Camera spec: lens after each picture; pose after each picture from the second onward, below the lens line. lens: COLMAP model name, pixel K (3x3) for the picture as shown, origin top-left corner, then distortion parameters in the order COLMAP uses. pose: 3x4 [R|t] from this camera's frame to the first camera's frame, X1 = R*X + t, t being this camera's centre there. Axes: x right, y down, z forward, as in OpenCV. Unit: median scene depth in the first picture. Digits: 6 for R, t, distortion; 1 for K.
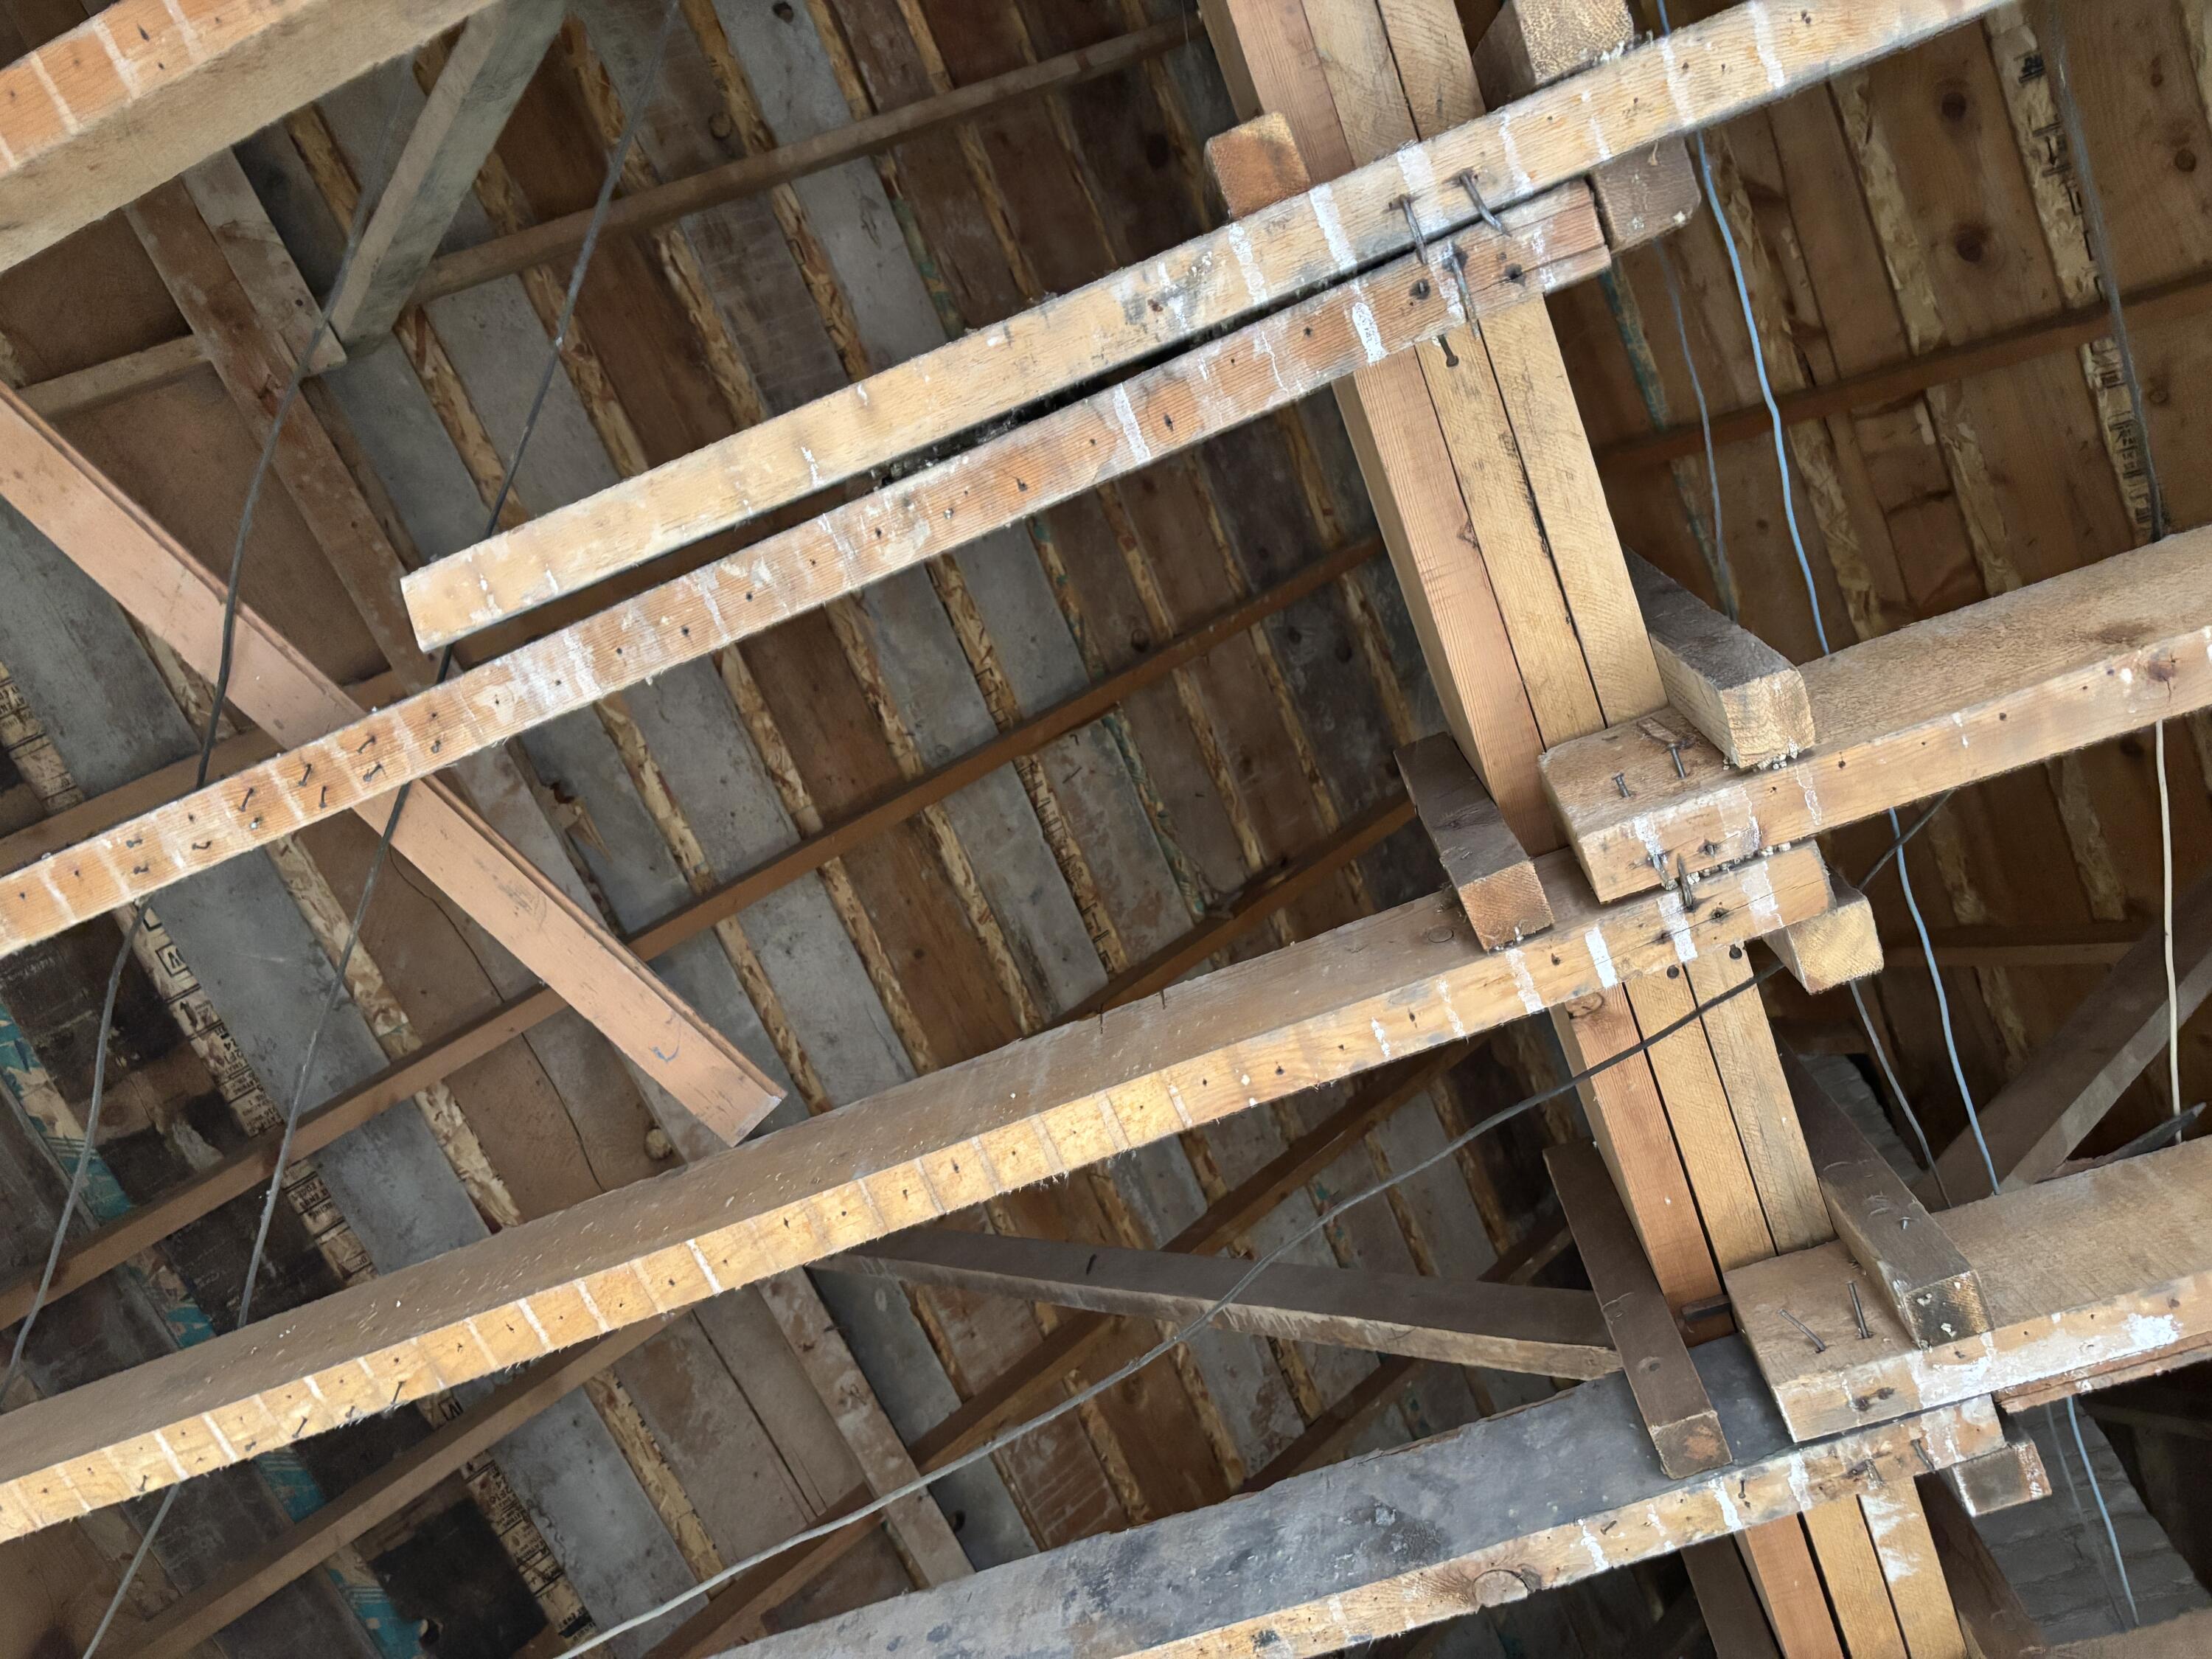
lens RADIAL K [[1680.2, 0, 1106.0], [0, 1680.2, 829.5], [0, 0, 1]] dist [0.073200, -0.092338]
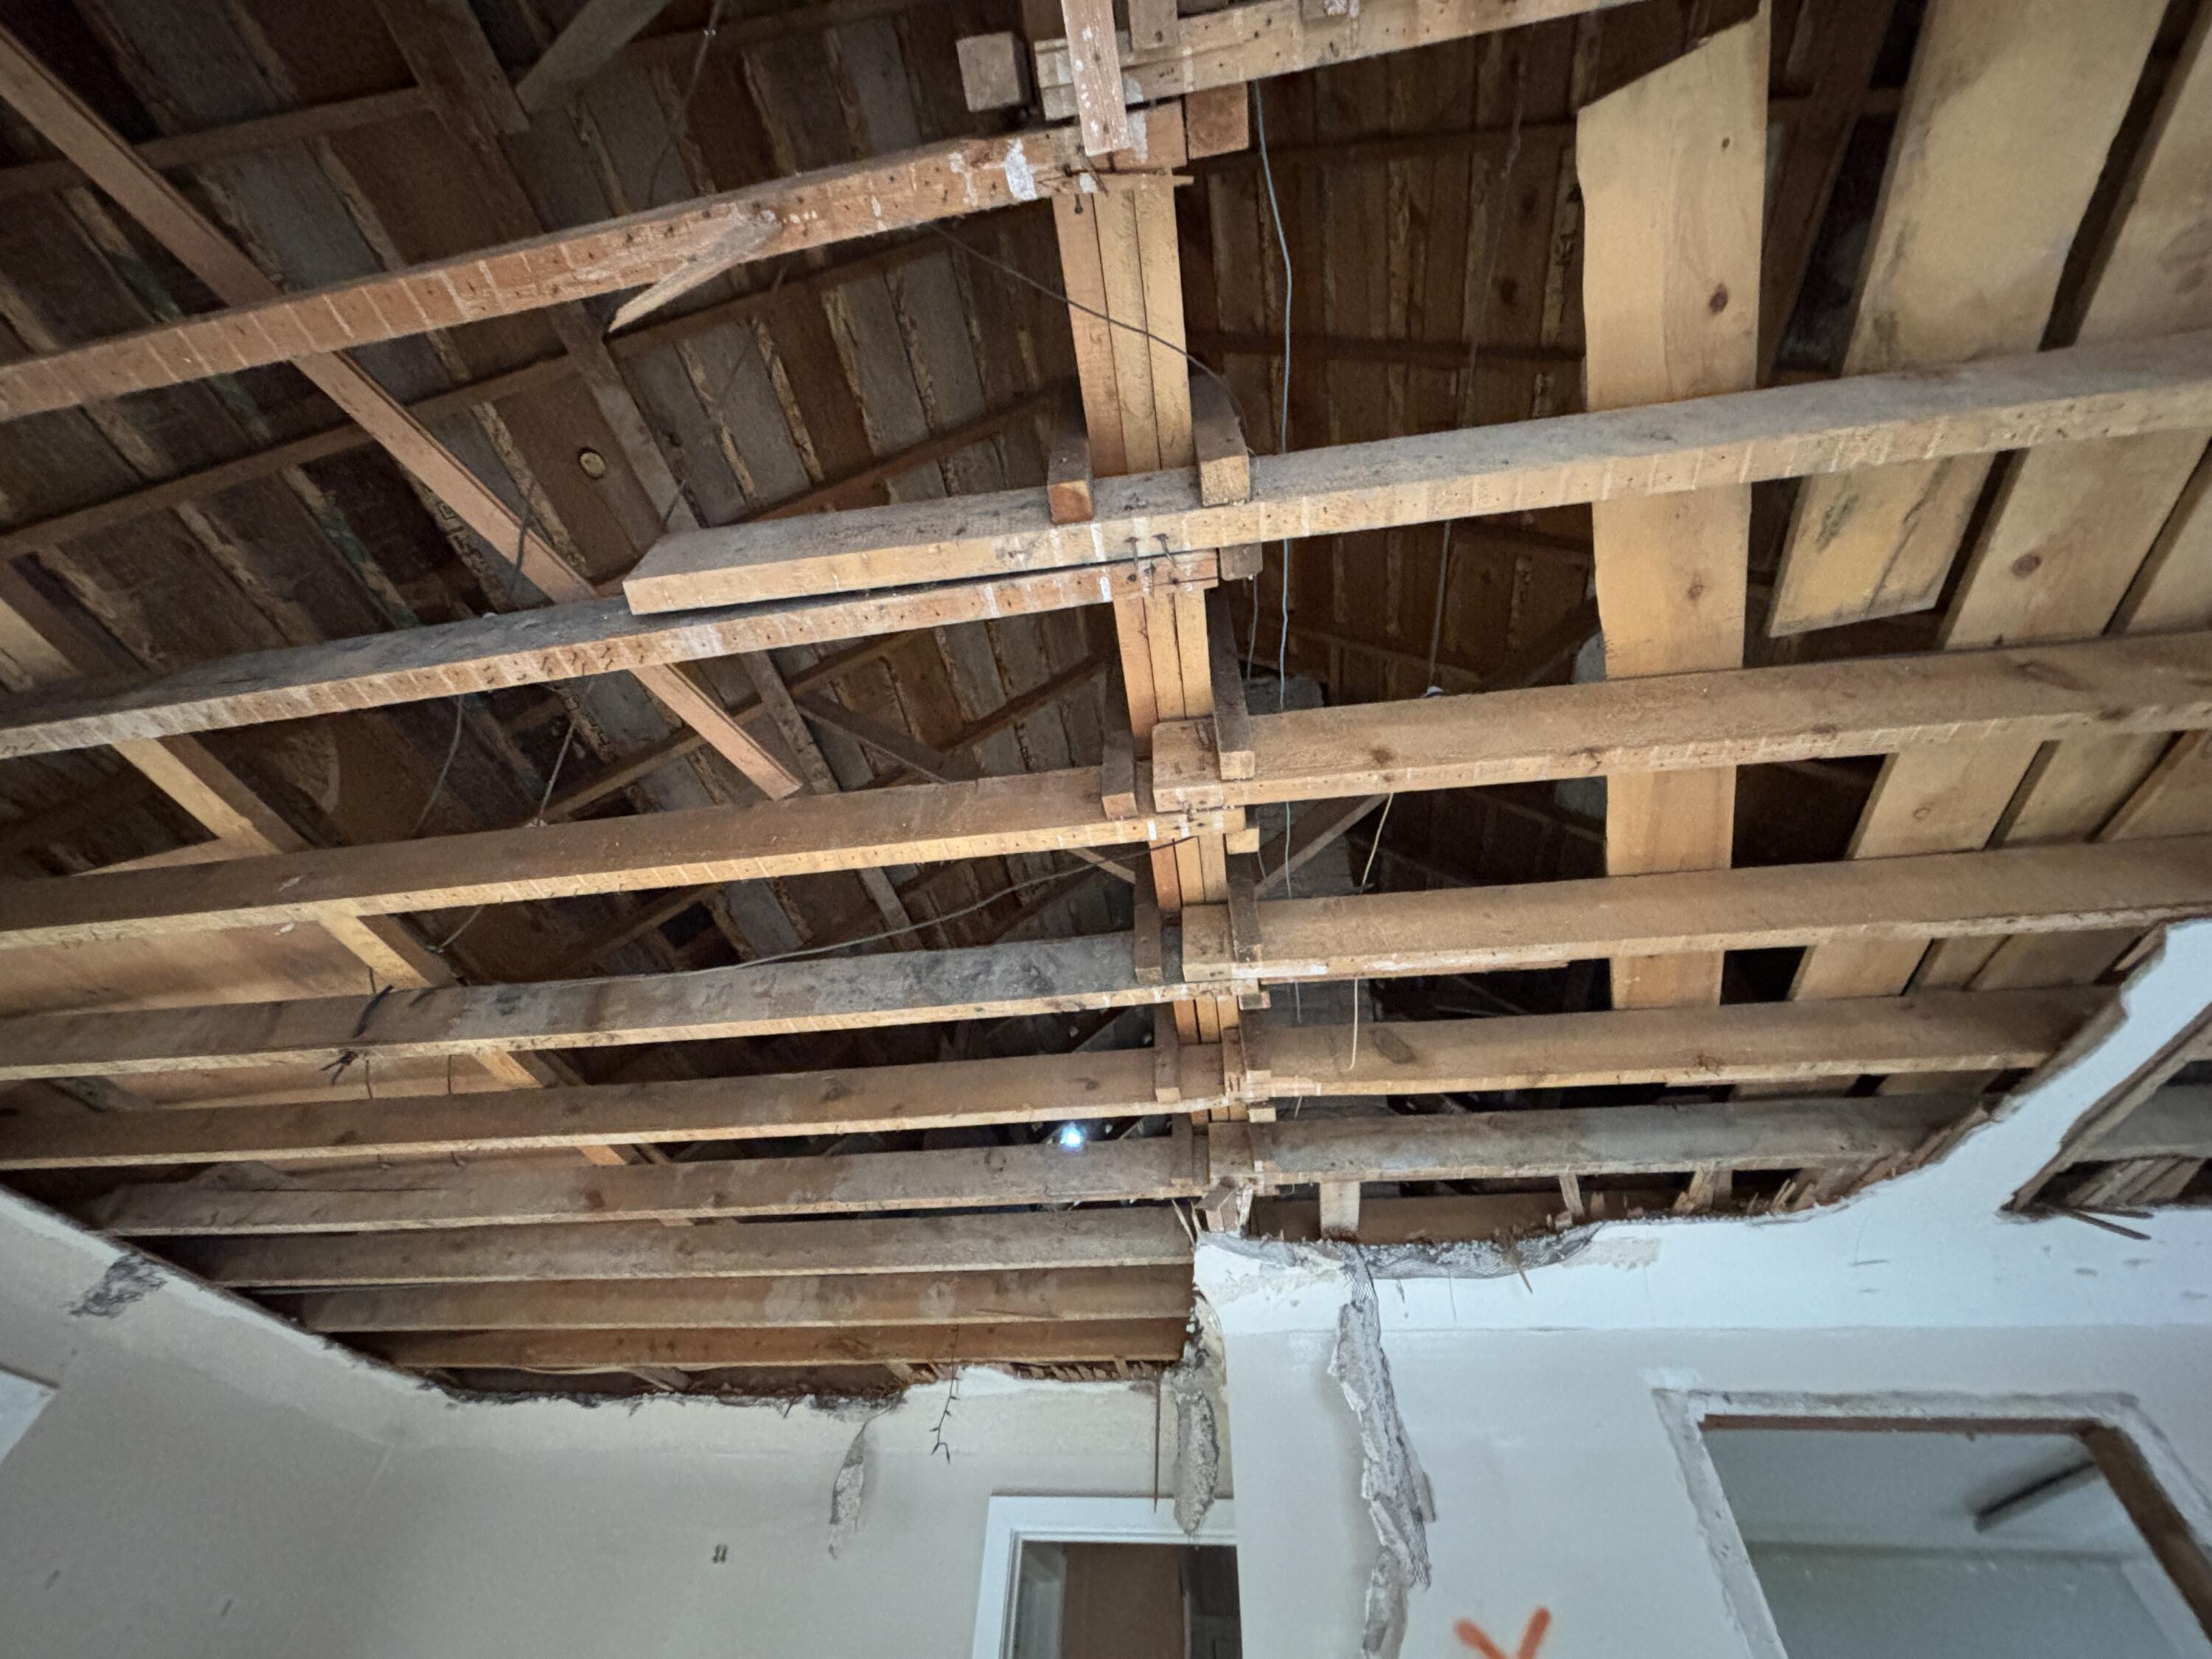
lens RADIAL K [[881.1, 0, 1095.8], [0, 881.1, 839.6], [0, 0, 1]] dist [-0.000395, -0.000387]
pose [[0.973894, 0.136639, 0.181272, -0.014665], [-0.202480, 0.883902, 0.421568, -0.389459], [-0.102624, -0.447266, 0.888494, -0.115991]]
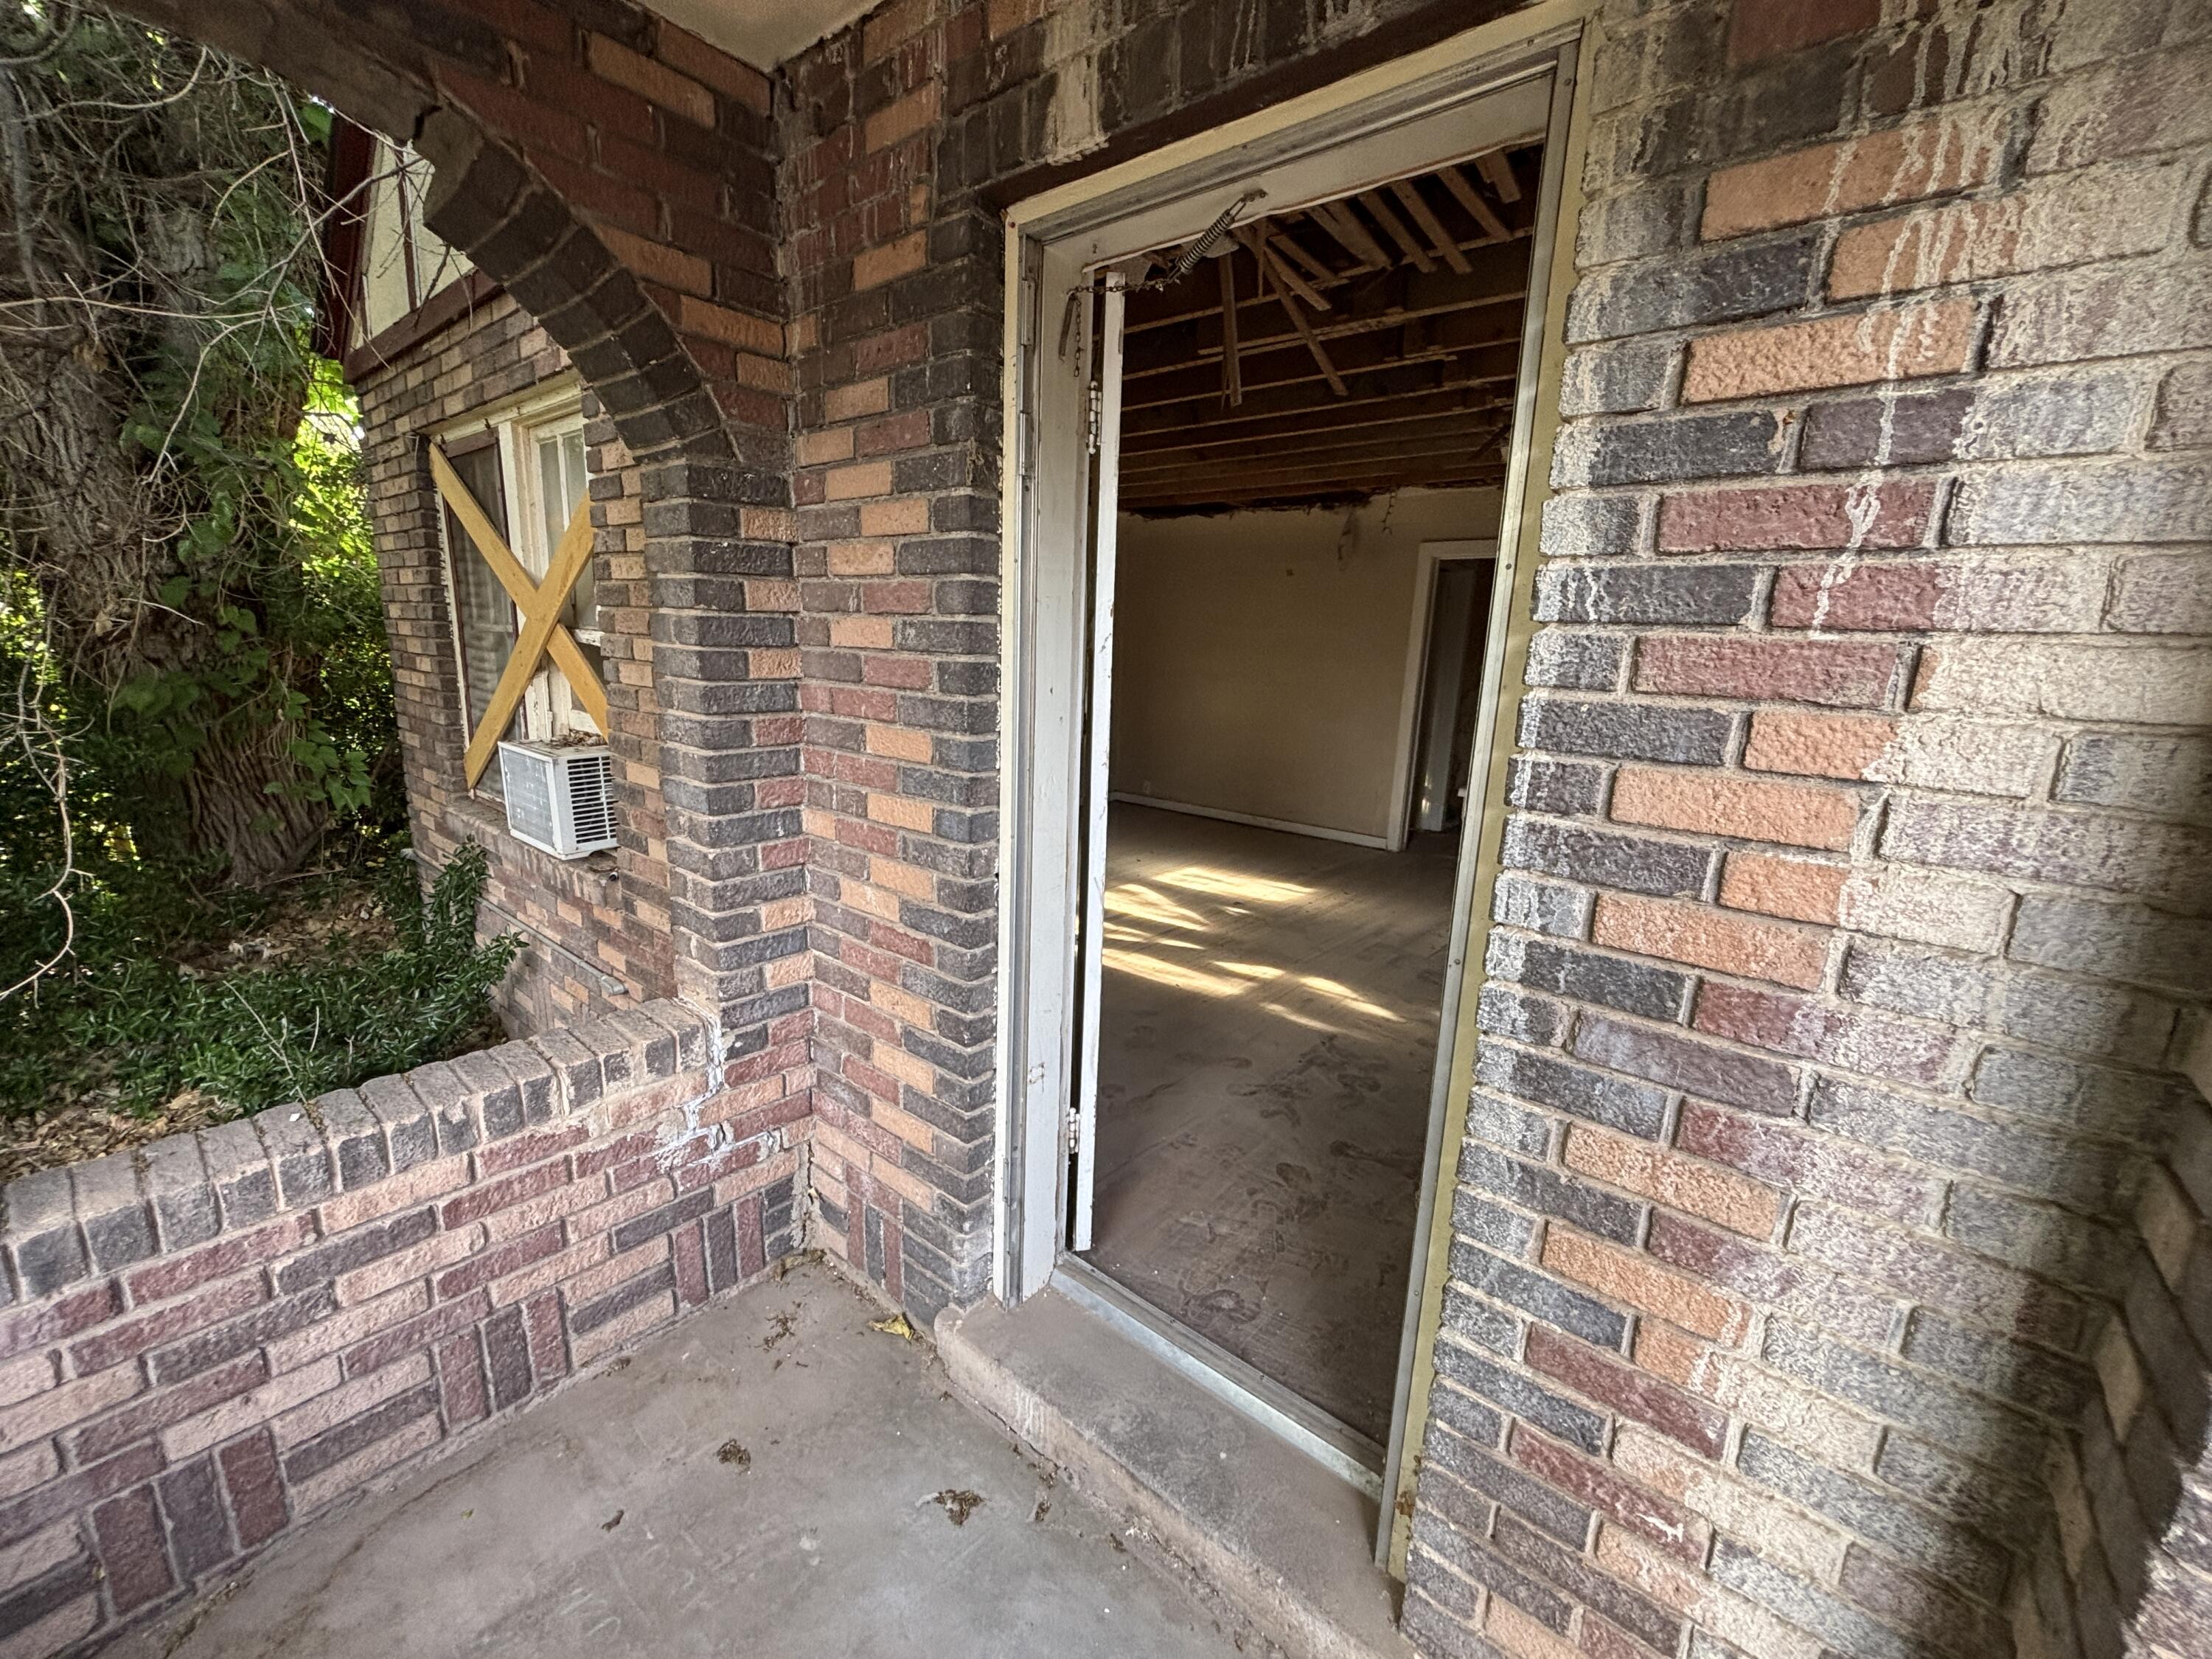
lens RADIAL K [[885.9, 0, 1110.1], [0, 885.9, 822.8], [0, 0, 1]] dist [0.017110, -0.000039]
pose [[0.958629, 0.011468, -0.284427, 0.181112], [0.280797, 0.125901, 0.951474, -2.613222], [0.046721, -0.991977, 0.117472, -0.890679]]
